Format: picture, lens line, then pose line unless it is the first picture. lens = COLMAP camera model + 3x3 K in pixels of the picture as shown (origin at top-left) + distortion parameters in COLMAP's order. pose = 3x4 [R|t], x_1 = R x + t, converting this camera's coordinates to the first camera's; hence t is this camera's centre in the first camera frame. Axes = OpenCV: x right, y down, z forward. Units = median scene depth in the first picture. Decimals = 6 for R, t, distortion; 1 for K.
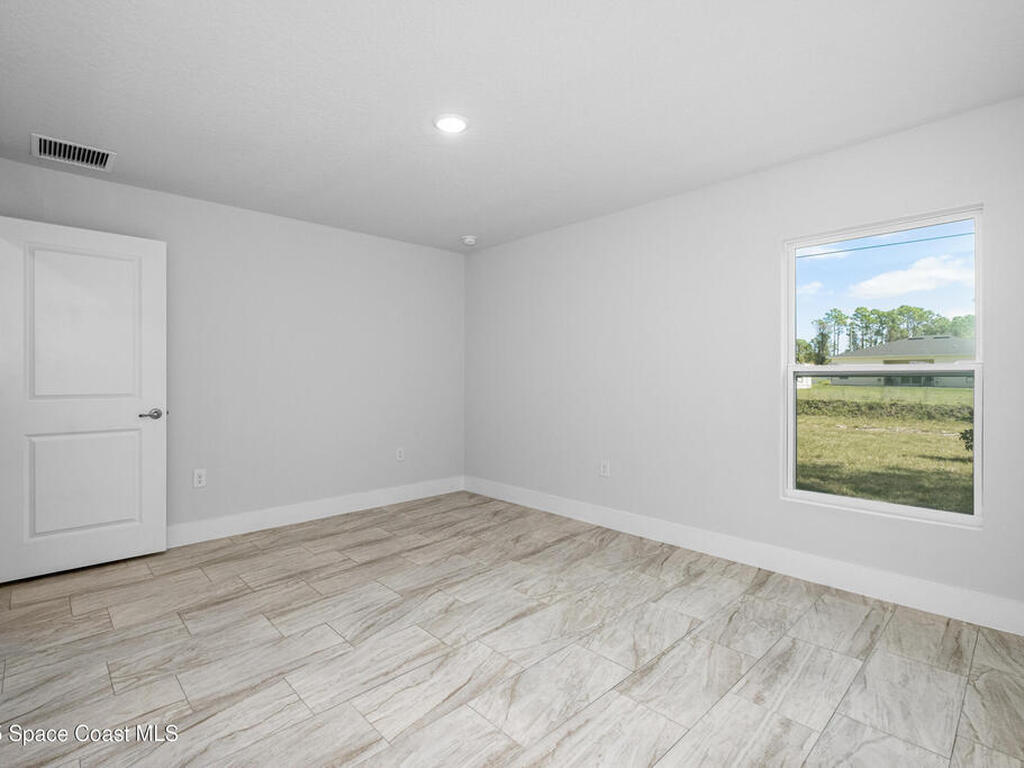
lens RADIAL K [[502.6, 0, 503.3], [0, 502.6, 375.2], [0, 0, 1]] dist [0.000134, -0.001332]
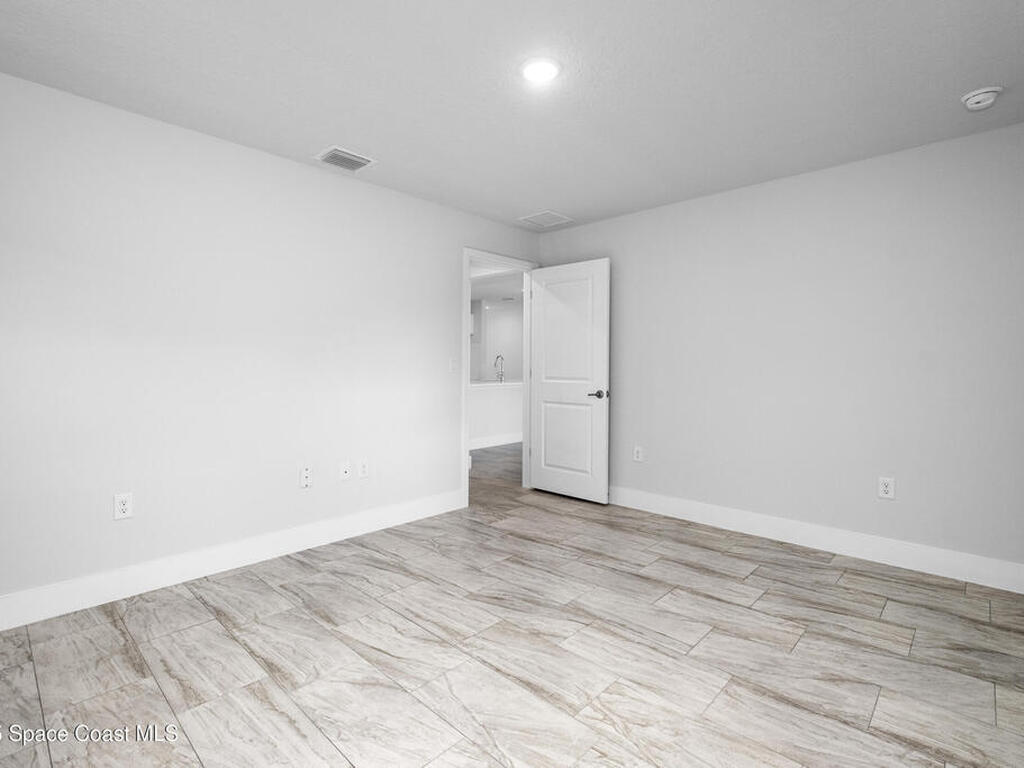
lens RADIAL K [[502.6, 0, 503.3], [0, 502.6, 375.2], [0, 0, 1]] dist [0.000134, -0.001332]
pose [[0.060312, 0.022087, -0.997935, 0.597542], [-0.002734, 0.999755, 0.021962, 0.000099], [0.998176, 0.001404, 0.060358, 0.711487]]
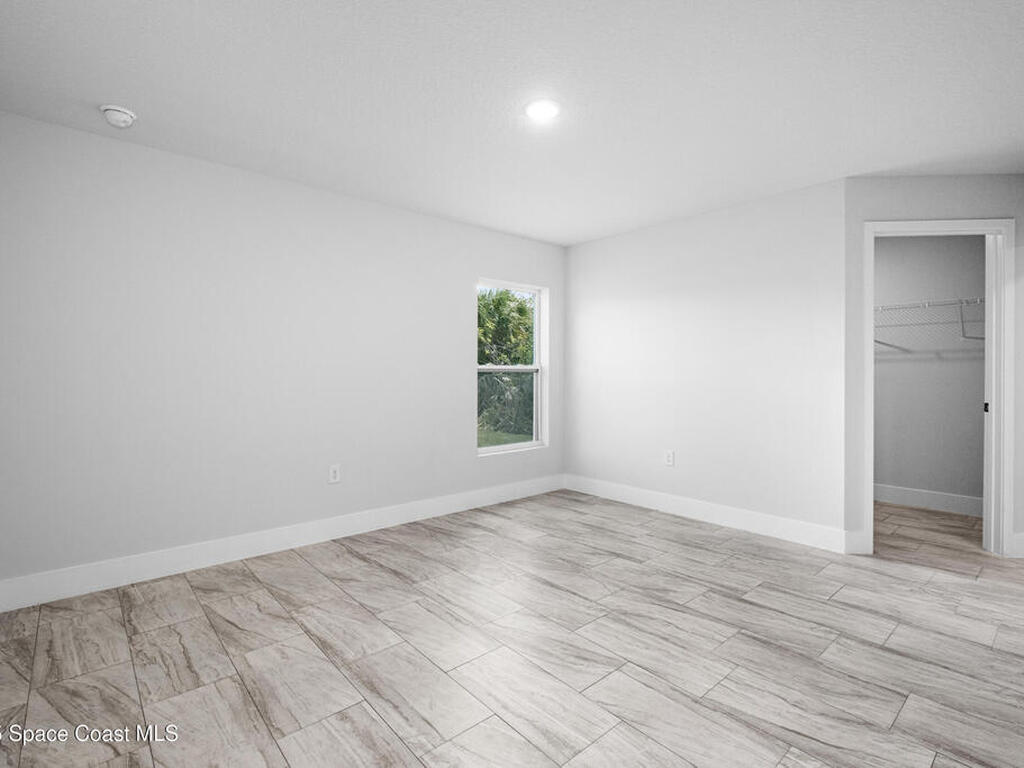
lens RADIAL K [[502.6, 0, 503.3], [0, 502.6, 375.2], [0, 0, 1]] dist [0.000134, -0.001332]
pose [[0.037009, -0.004809, 0.999303, -0.858534], [-0.005397, 0.999973, 0.005012, 0.002782], [-0.999300, -0.005579, 0.036982, 0.833115]]
